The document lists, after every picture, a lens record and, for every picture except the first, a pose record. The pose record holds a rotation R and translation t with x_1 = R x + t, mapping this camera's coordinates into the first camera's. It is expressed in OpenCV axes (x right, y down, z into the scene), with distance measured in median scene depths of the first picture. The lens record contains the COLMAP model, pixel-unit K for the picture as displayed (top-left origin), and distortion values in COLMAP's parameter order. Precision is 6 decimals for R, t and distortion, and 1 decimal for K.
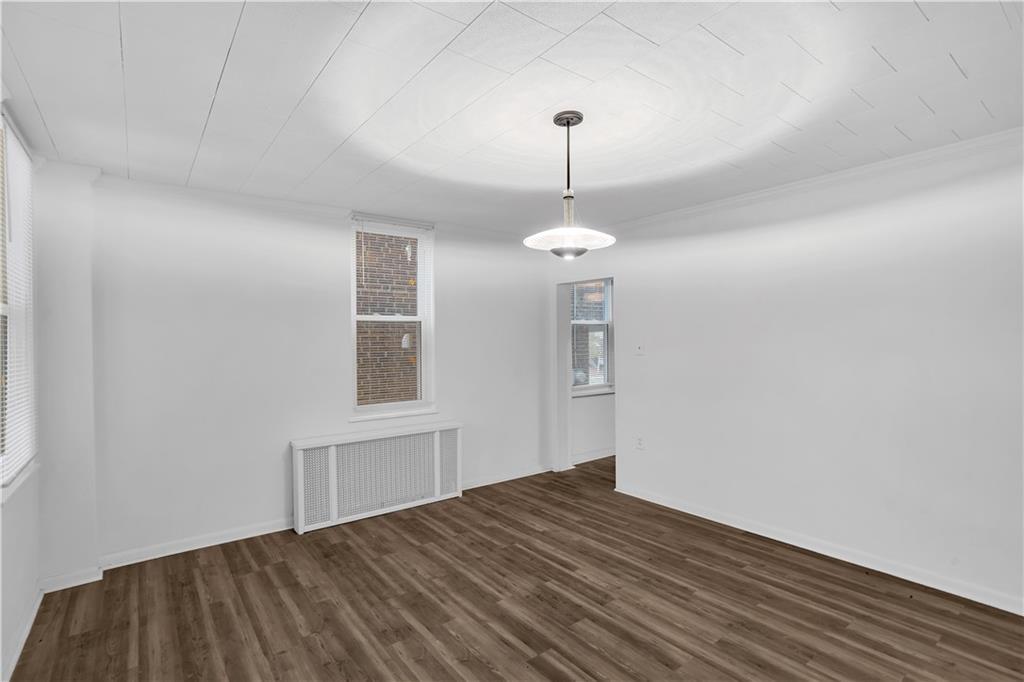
lens RADIAL K [[489.7, 0, 502.4], [0, 489.7, 340.7], [0, 0, 1]] dist [-0.049771, 0.030188]
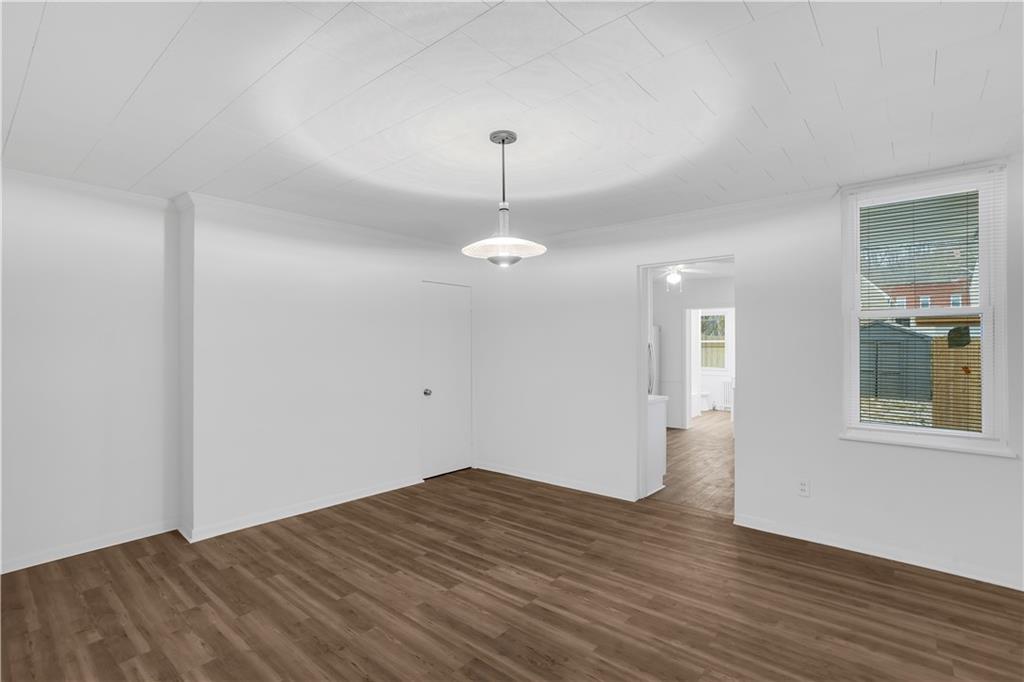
lens RADIAL K [[489.7, 0, 502.4], [0, 489.7, 340.7], [0, 0, 1]] dist [-0.049771, 0.030188]
pose [[-0.977988, 0.015103, -0.208112, 0.353776], [0.014367, 0.999884, 0.005045, -0.009096], [0.208164, 0.001944, -0.978092, 1.979190]]
